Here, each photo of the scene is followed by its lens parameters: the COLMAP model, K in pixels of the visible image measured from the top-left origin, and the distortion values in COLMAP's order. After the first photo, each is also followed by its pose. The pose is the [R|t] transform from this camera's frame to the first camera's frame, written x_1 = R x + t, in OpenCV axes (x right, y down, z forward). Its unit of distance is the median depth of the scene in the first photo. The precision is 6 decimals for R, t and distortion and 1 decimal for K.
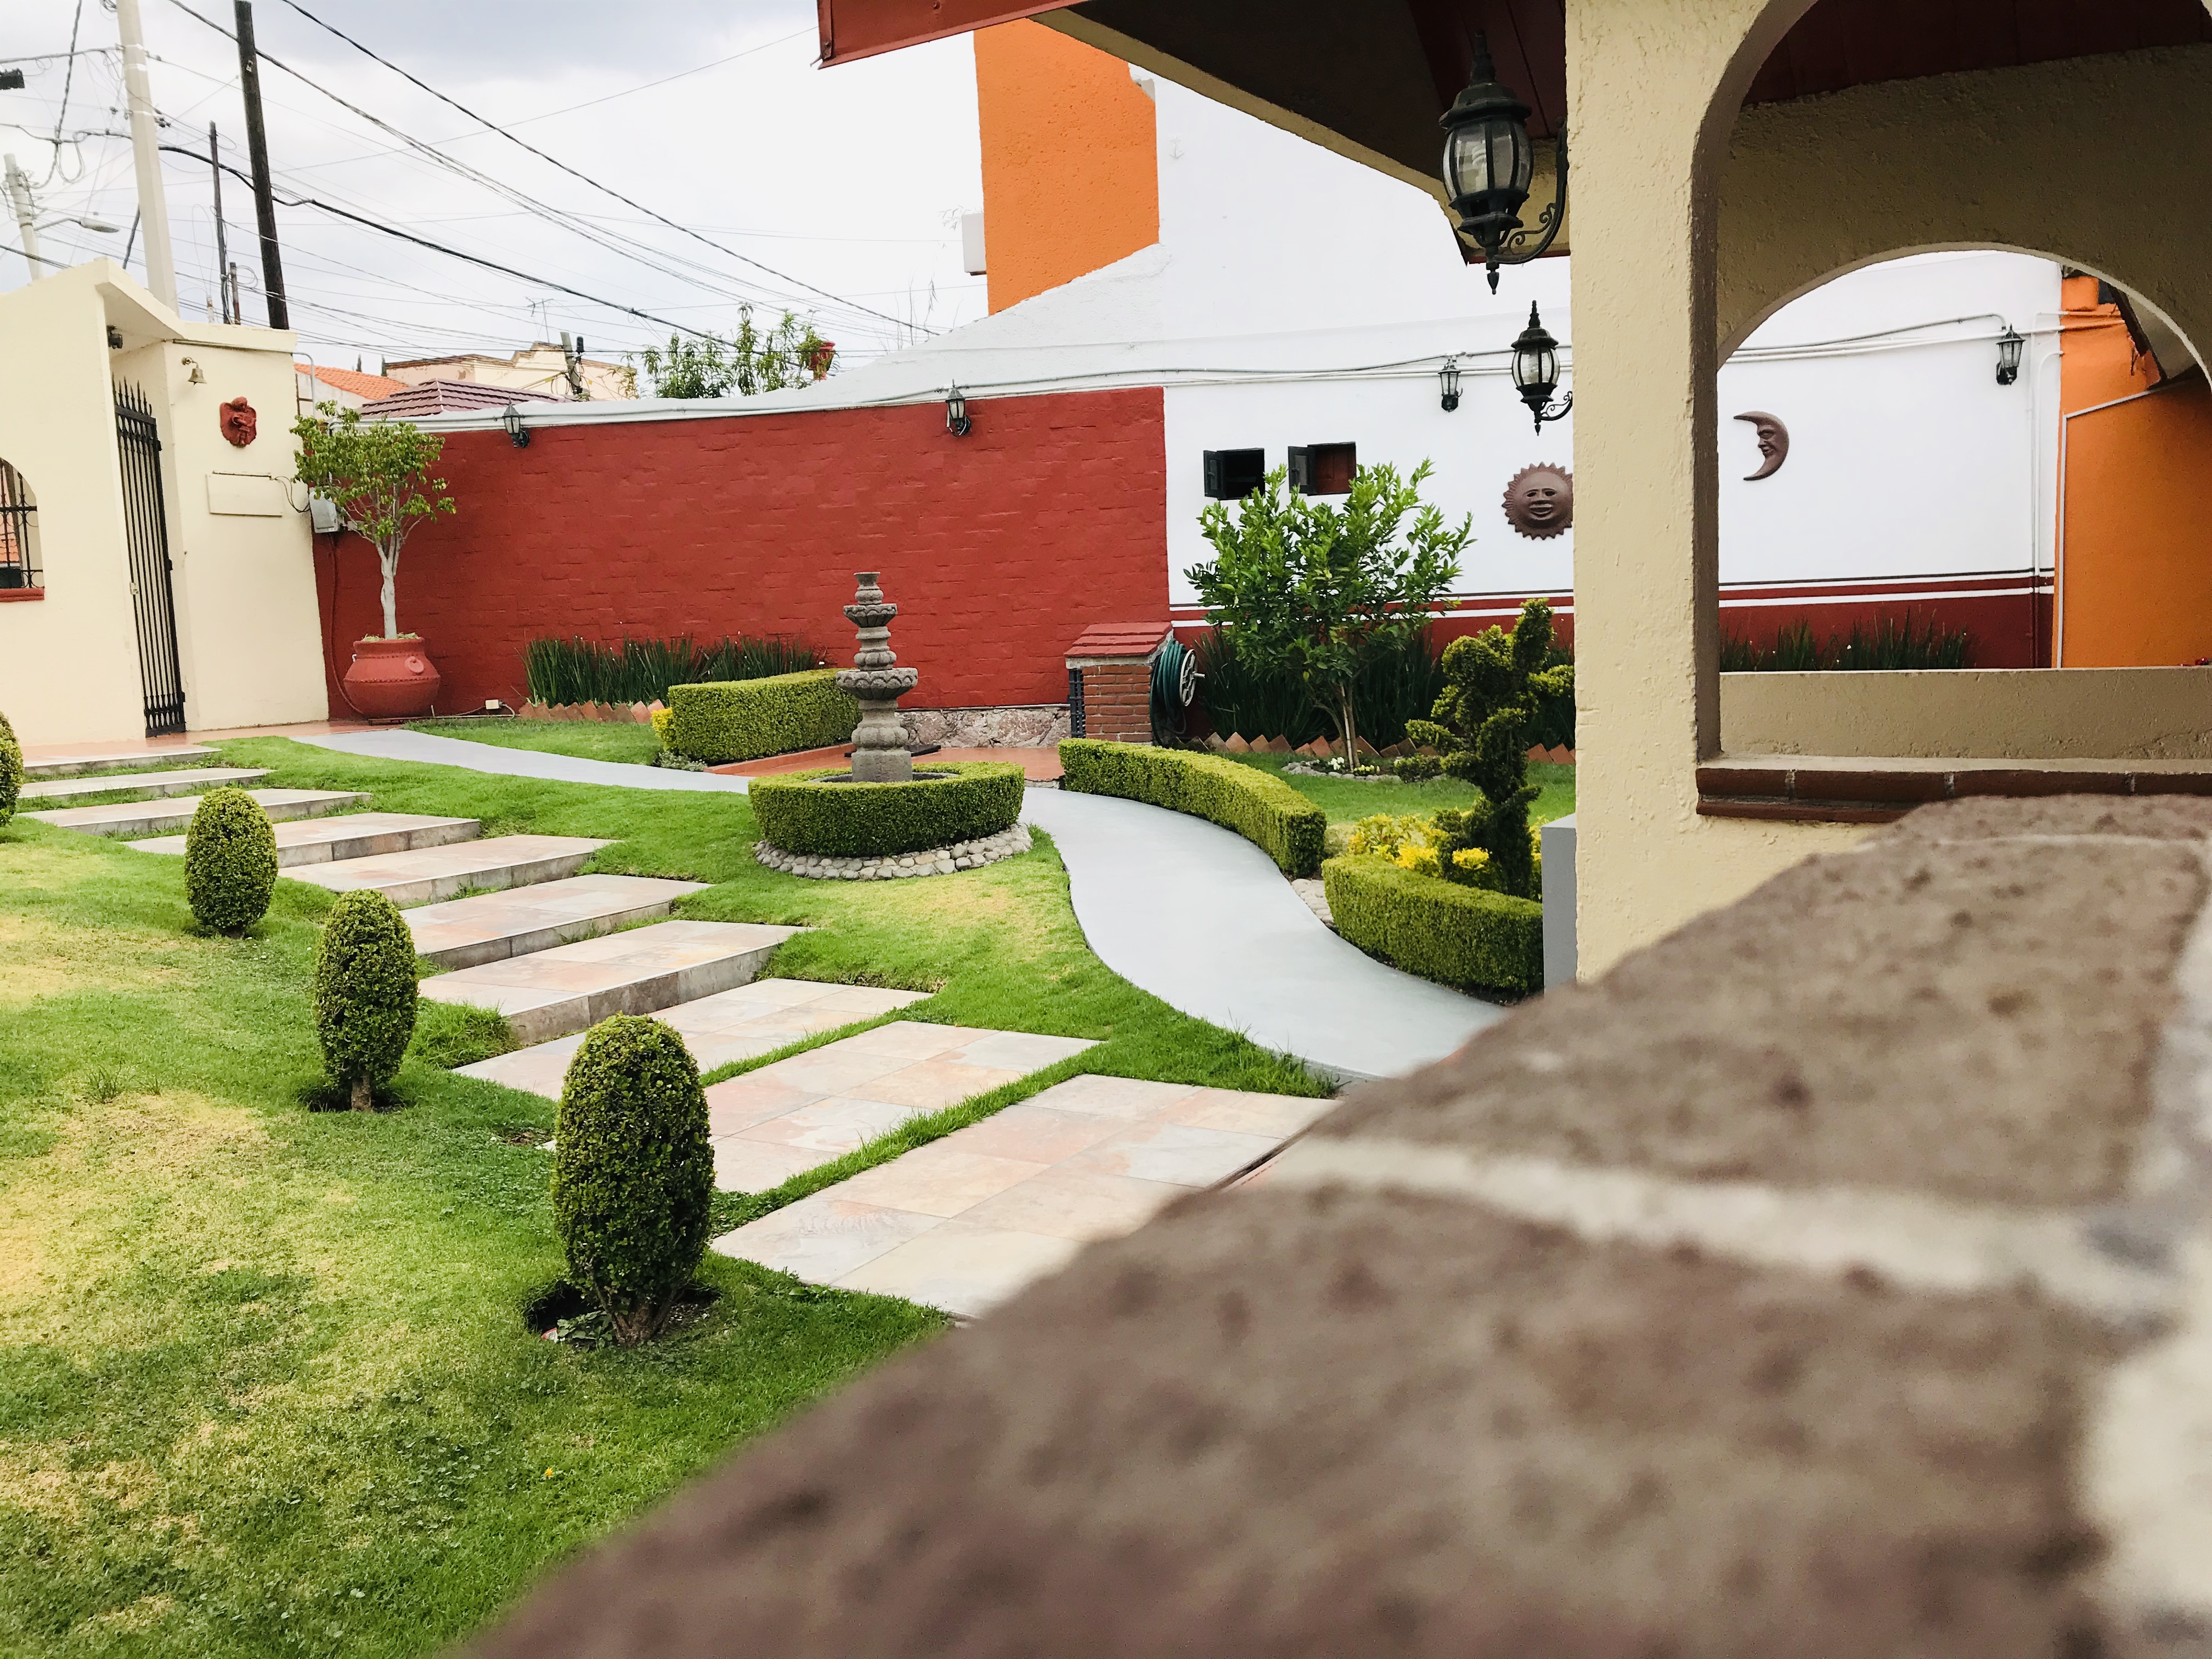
lens RADIAL K [[1802.5, 0, 1106.0], [0, 1802.5, 829.5], [0, 0, 1]] dist [0.009549, -0.001952]
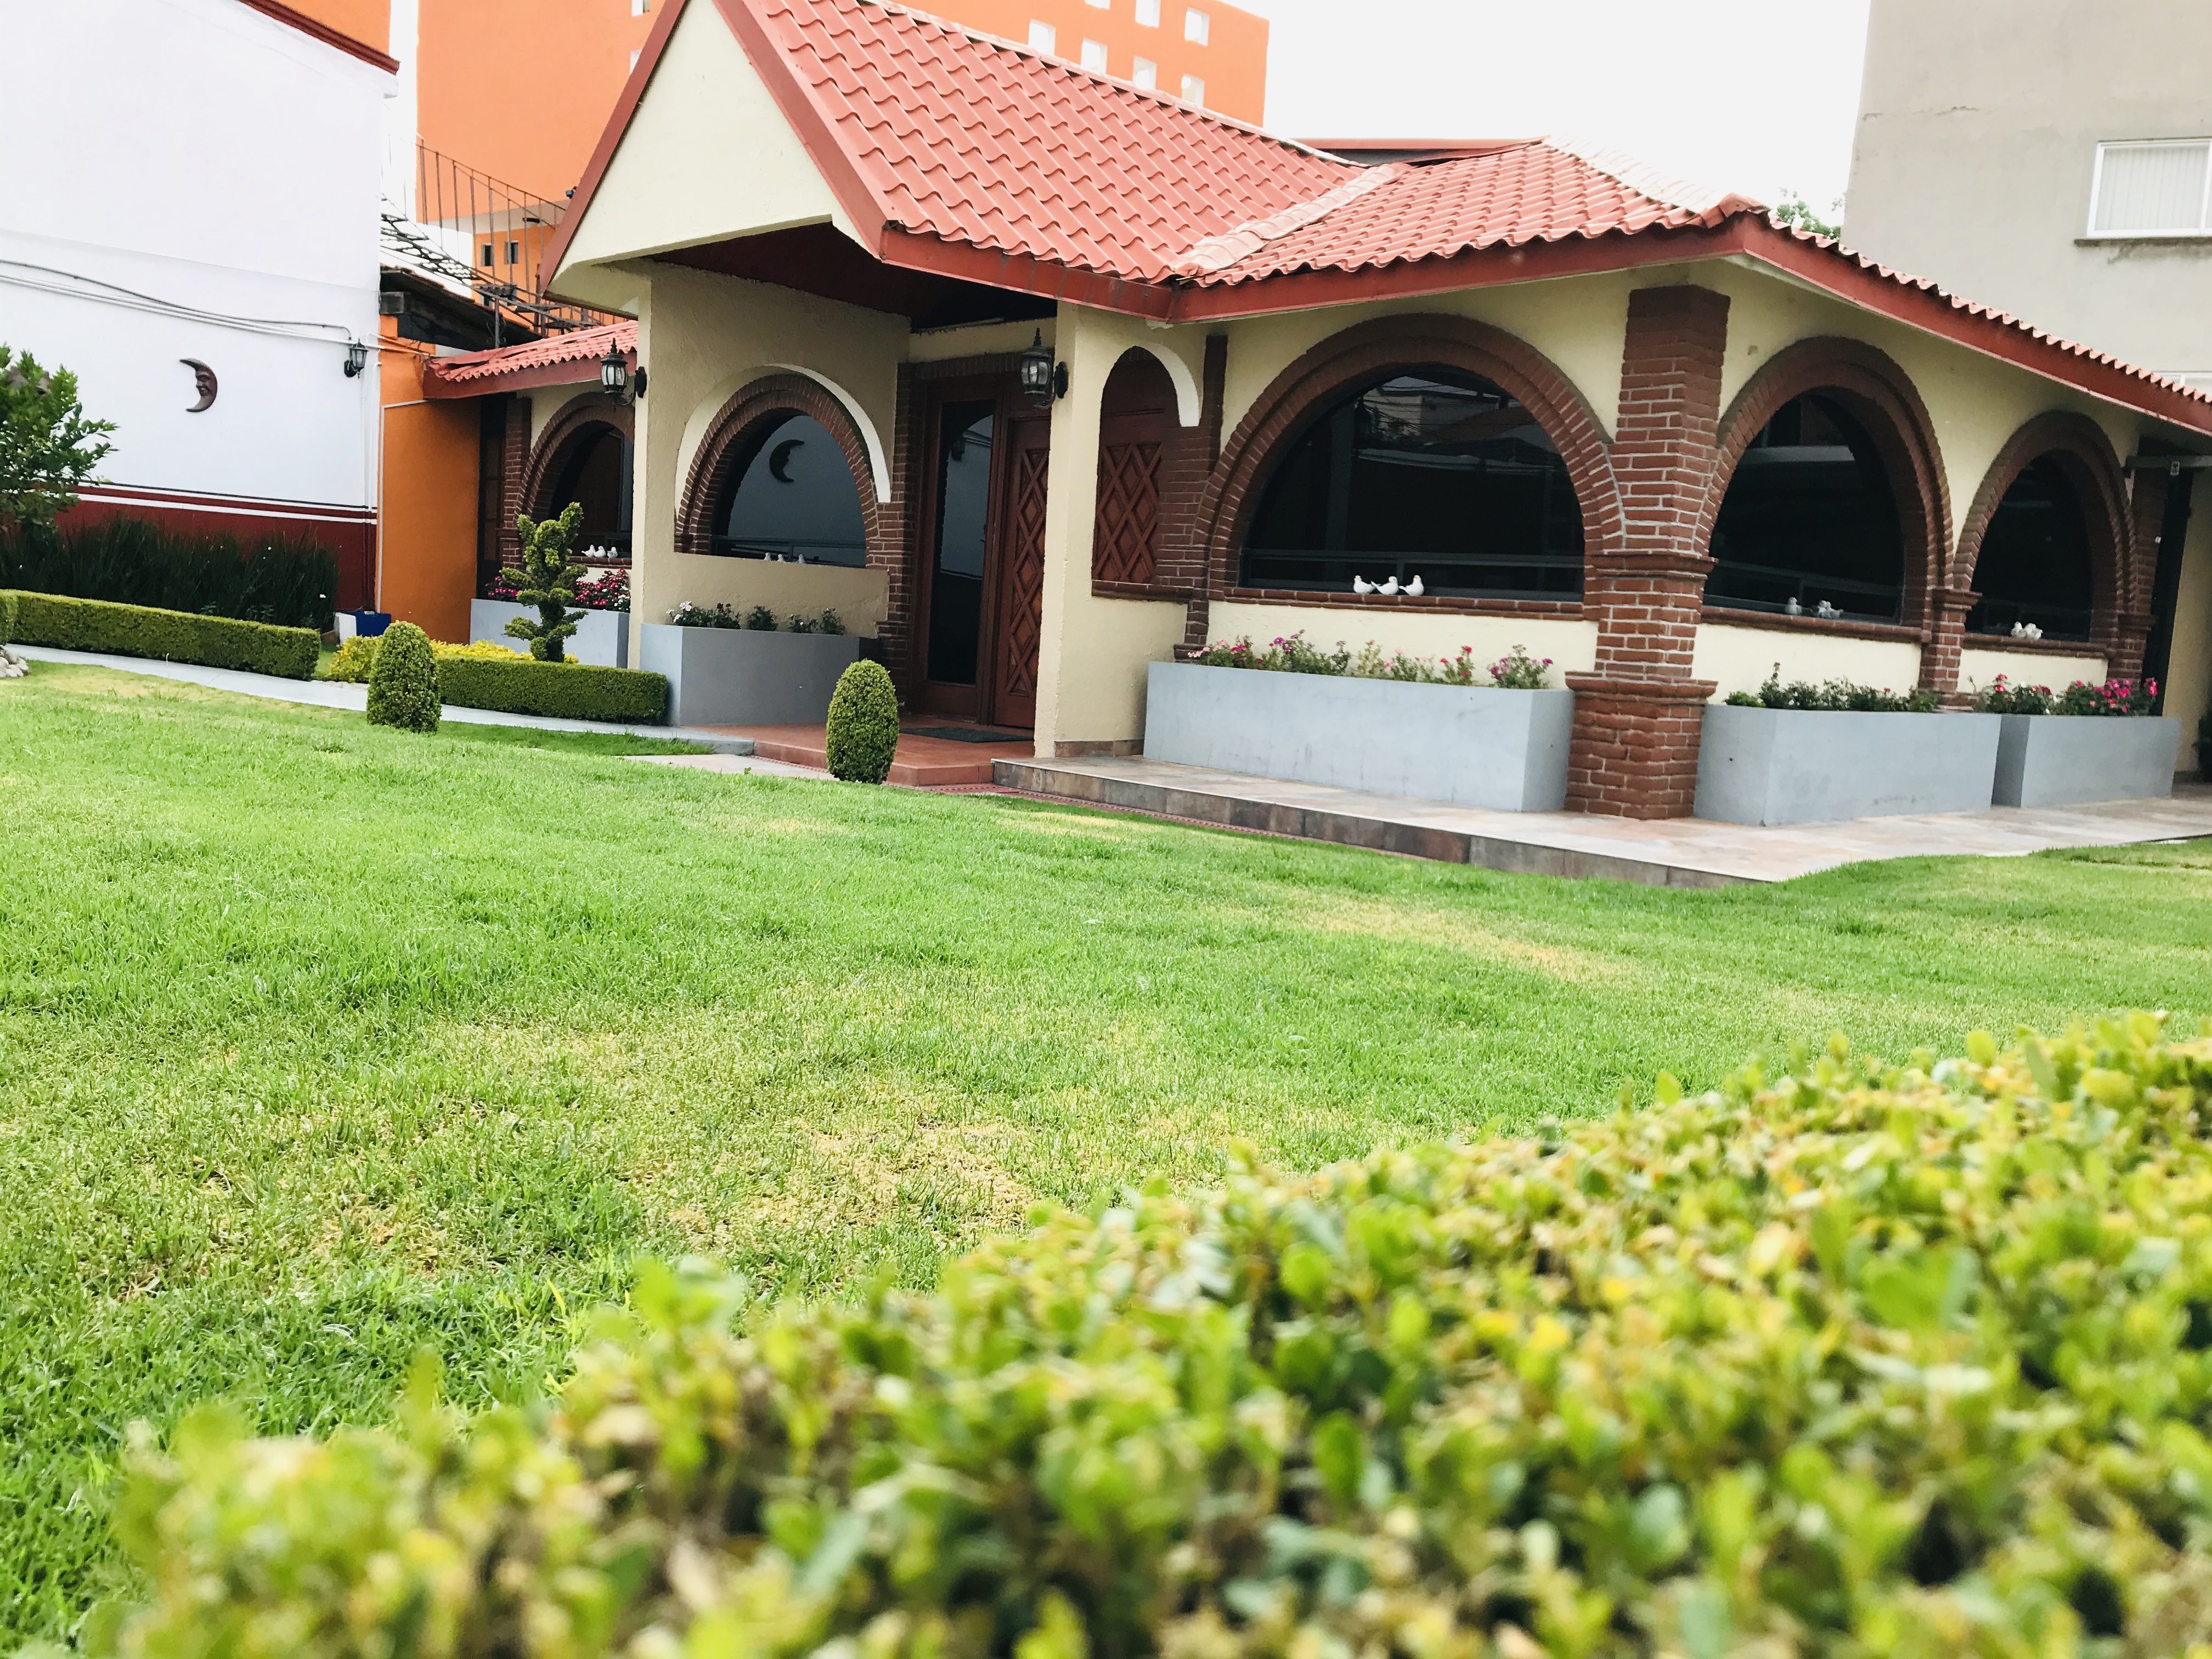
lens RADIAL K [[1786.6, 0, 1106.0], [0, 1786.6, 829.5], [0, 0, 1]] dist [0.071314, -0.098491]
pose [[0.250566, -0.060503, 0.966207, -0.786166], [0.040336, 0.997831, 0.052023, 0.068688], [-0.967259, 0.025937, 0.252463, 0.041218]]
